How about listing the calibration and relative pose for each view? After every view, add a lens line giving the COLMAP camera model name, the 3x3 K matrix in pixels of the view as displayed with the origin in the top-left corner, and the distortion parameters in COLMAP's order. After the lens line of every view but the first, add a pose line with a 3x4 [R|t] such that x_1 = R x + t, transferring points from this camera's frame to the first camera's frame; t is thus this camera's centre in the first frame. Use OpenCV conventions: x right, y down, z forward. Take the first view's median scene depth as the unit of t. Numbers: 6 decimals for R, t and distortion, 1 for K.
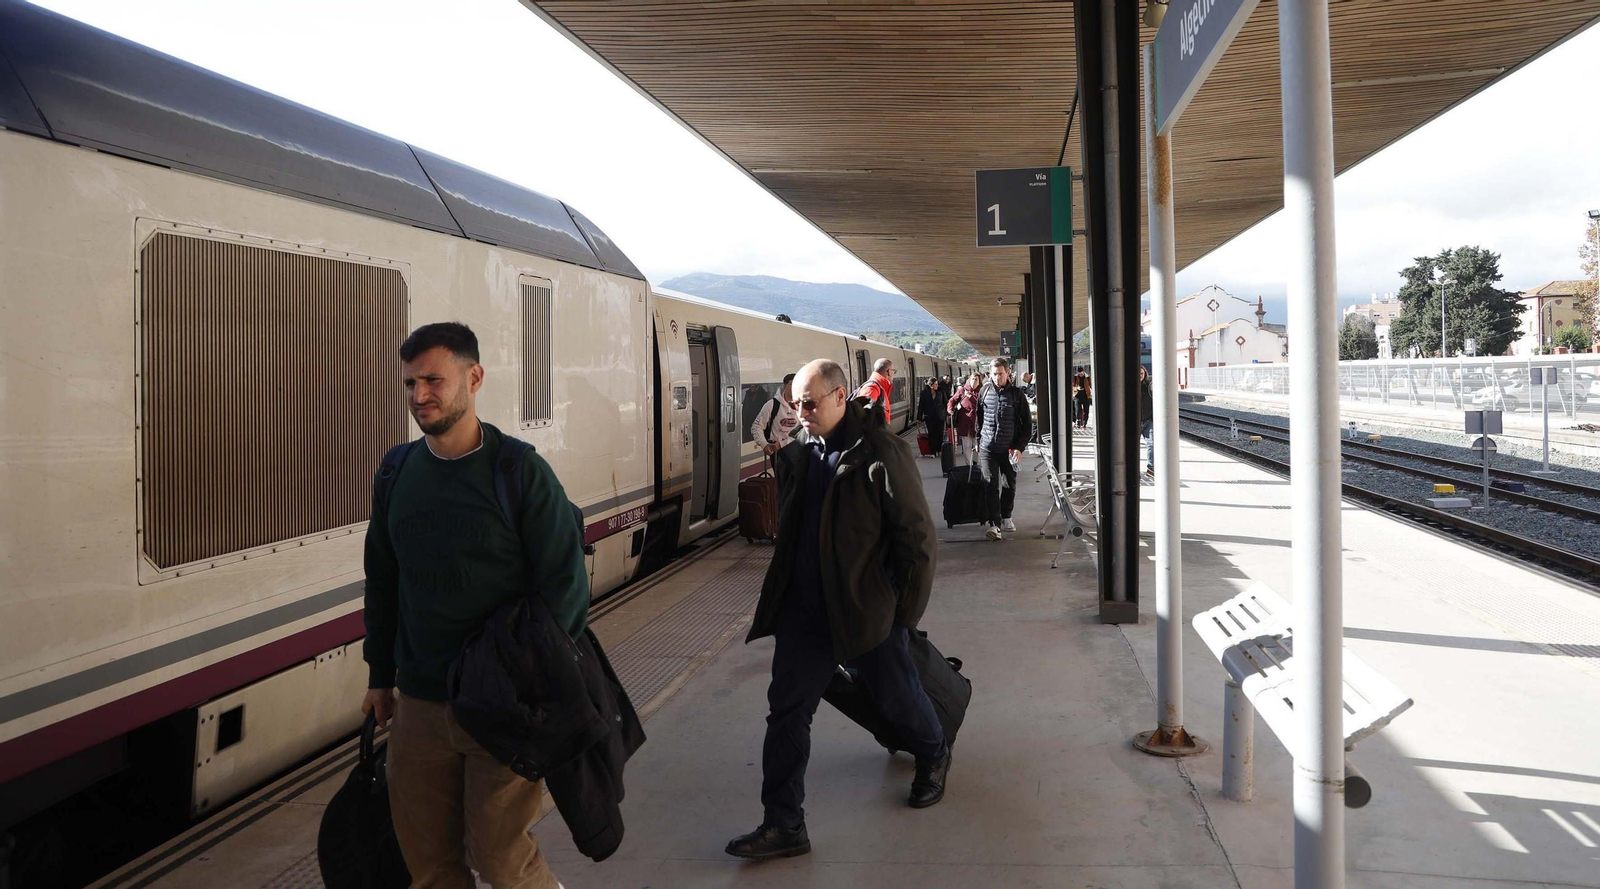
lens RADIAL K [[1116.3, 0, 803.1], [0, 1116.3, 358.5], [0, 0, 1]] dist [-0.084323, 0.073655]
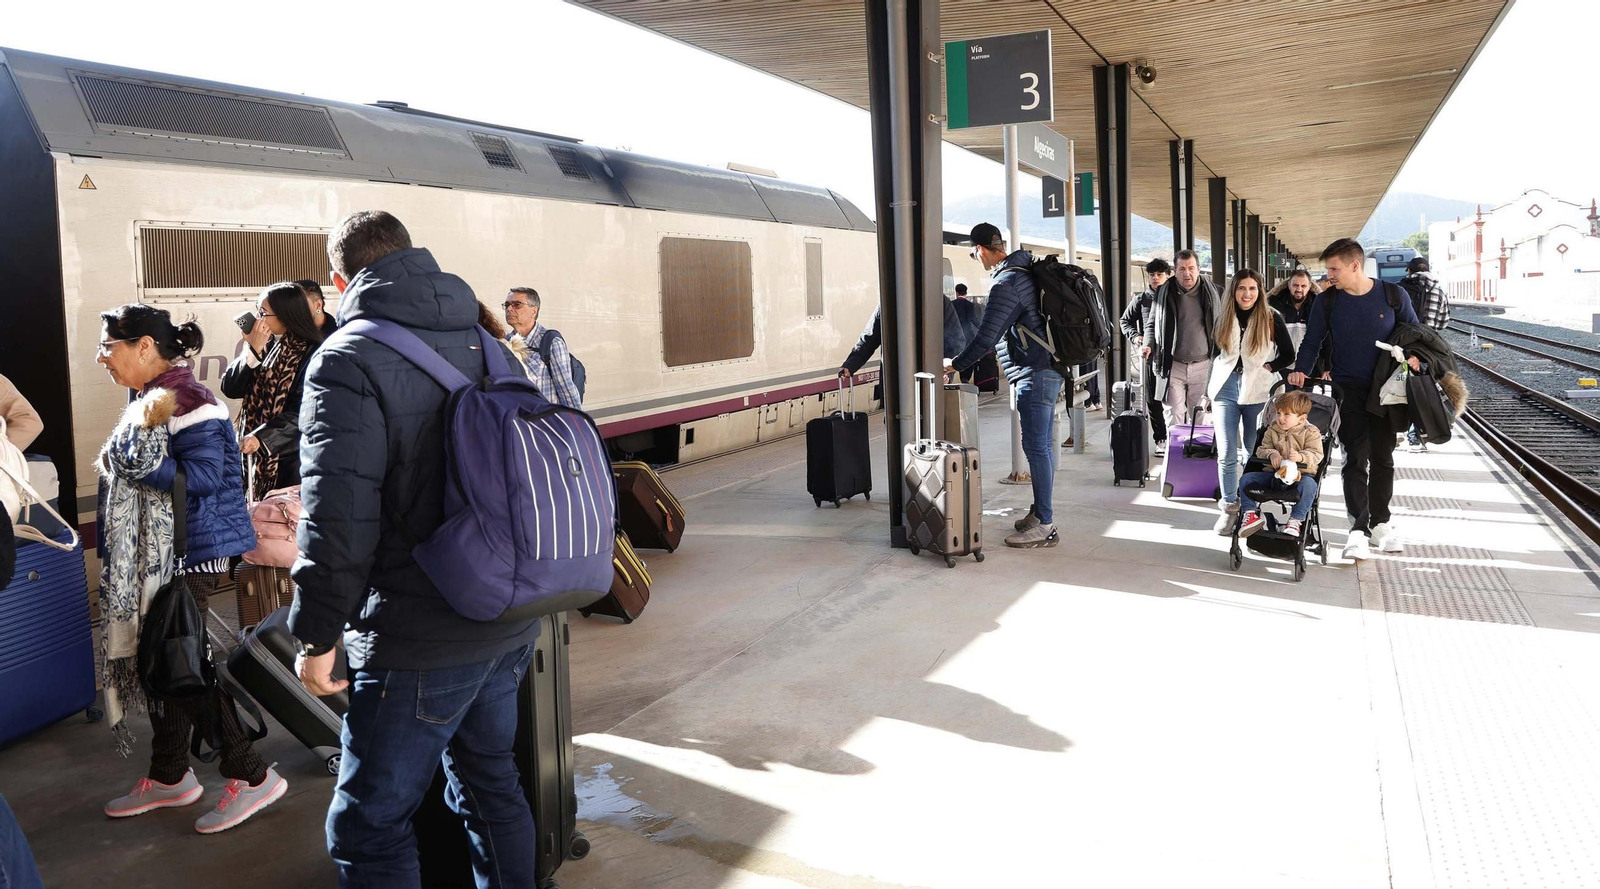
lens RADIAL K [[1136.1, 0, 797.9], [0, 1136.1, 356.7], [0, 0, 1]] dist [-0.084494, 0.074609]
pose [[0.965024, -0.002020, -0.262154, 0.327412], [0.020106, 0.997595, 0.066325, -0.003179], [0.261389, -0.069276, 0.962744, -1.193782]]
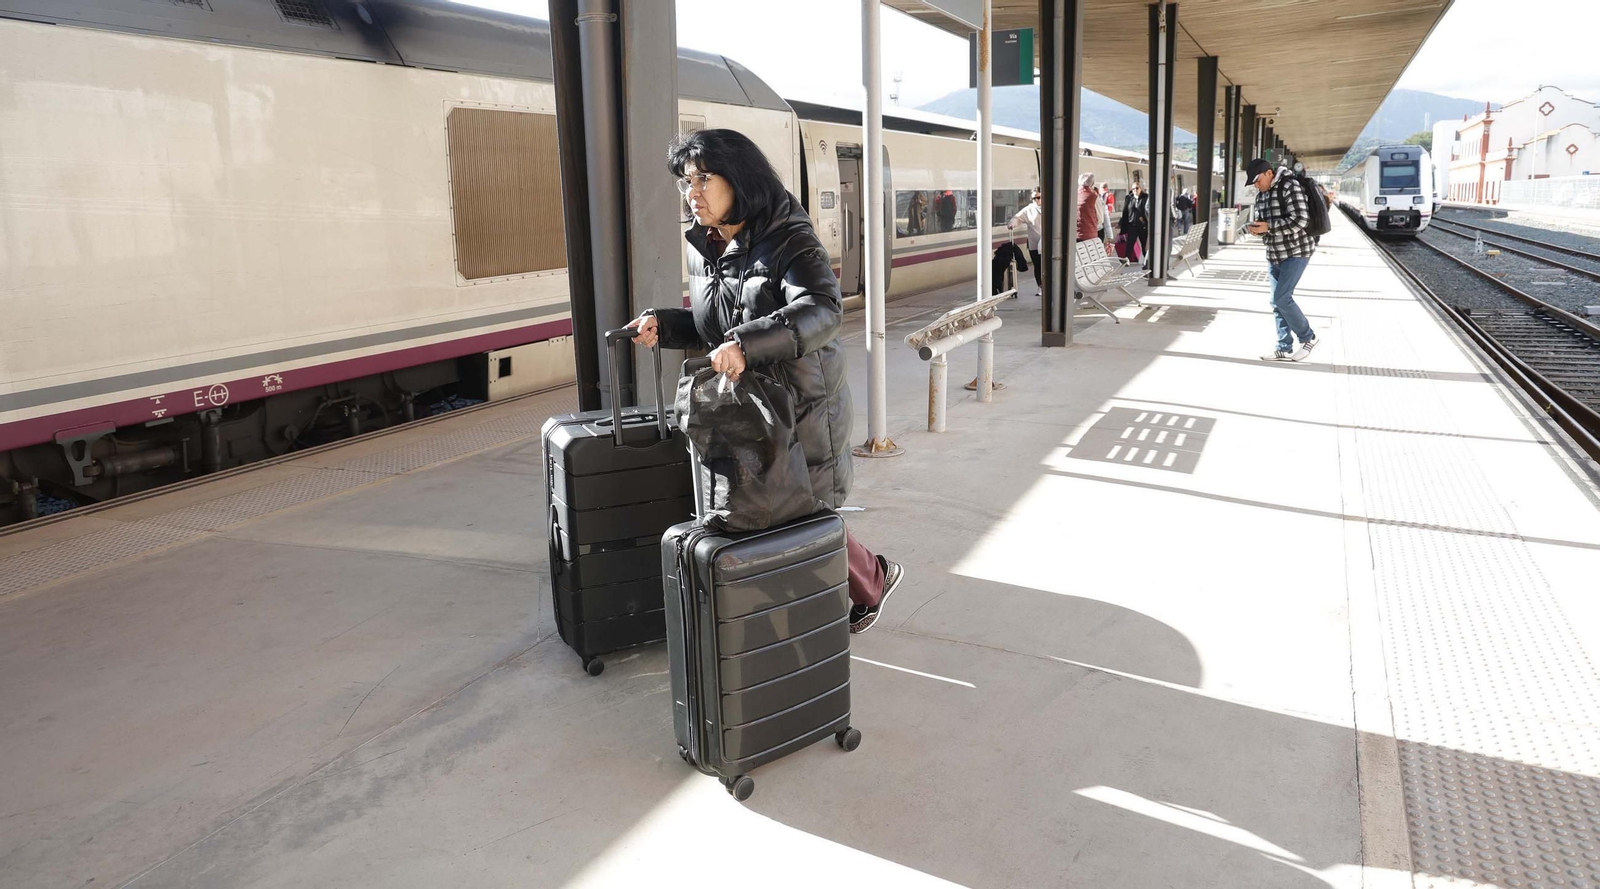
lens RADIAL K [[1126.8, 0, 801.3], [0, 1126.8, 407.1], [0, 0, 1]] dist [-0.087043, 0.074445]
pose [[0.966916, 0.038921, -0.252110, 0.420264], [0.013160, 0.979365, 0.201670, 0.013296], [0.254757, -0.198316, 0.946451, -0.655783]]
